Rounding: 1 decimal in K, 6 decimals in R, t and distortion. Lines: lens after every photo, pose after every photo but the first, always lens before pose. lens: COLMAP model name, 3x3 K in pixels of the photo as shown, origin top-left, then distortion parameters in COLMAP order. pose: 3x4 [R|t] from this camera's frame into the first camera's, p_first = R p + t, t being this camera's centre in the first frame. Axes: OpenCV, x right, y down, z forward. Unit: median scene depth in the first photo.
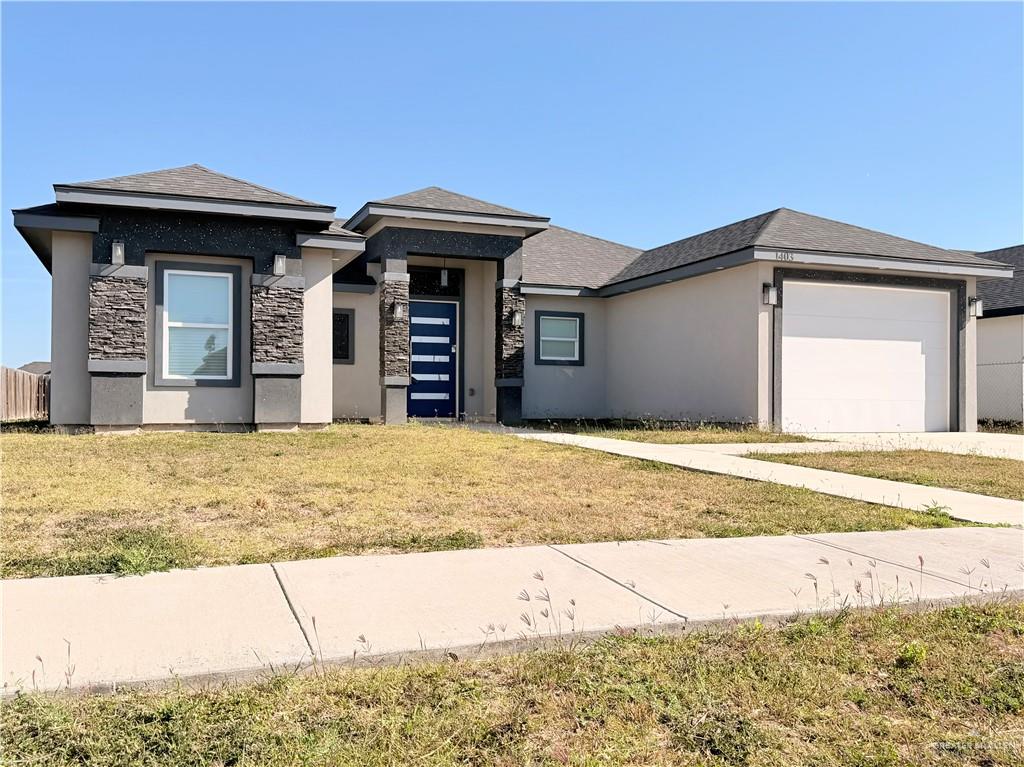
lens RADIAL K [[875.8, 0, 488.4], [0, 875.8, 403.0], [0, 0, 1]] dist [0.068086, -0.005076]
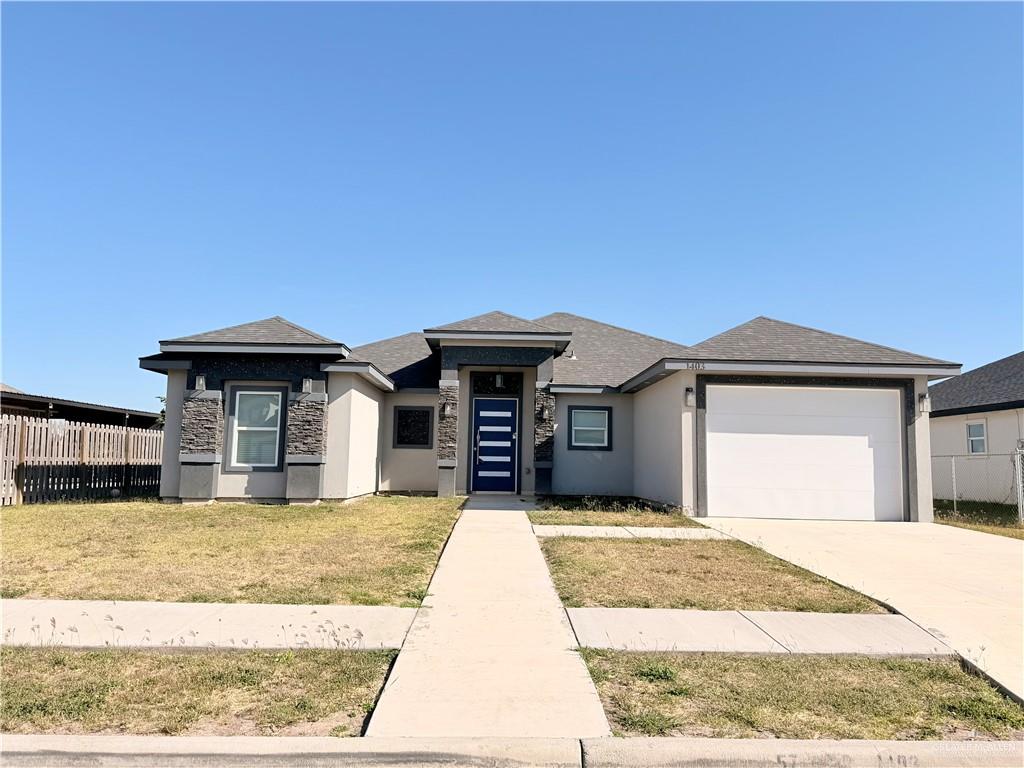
lens RADIAL K [[766.0, 0, 512.0], [0, 766.0, 384.0], [0, 0, 1]] dist [0.089476, -0.074898]
pose [[0.944367, -0.021891, -0.328164, 0.407925], [-0.011855, 0.994868, -0.100482, -0.032799], [0.328680, 0.098782, 0.939261, -0.047024]]
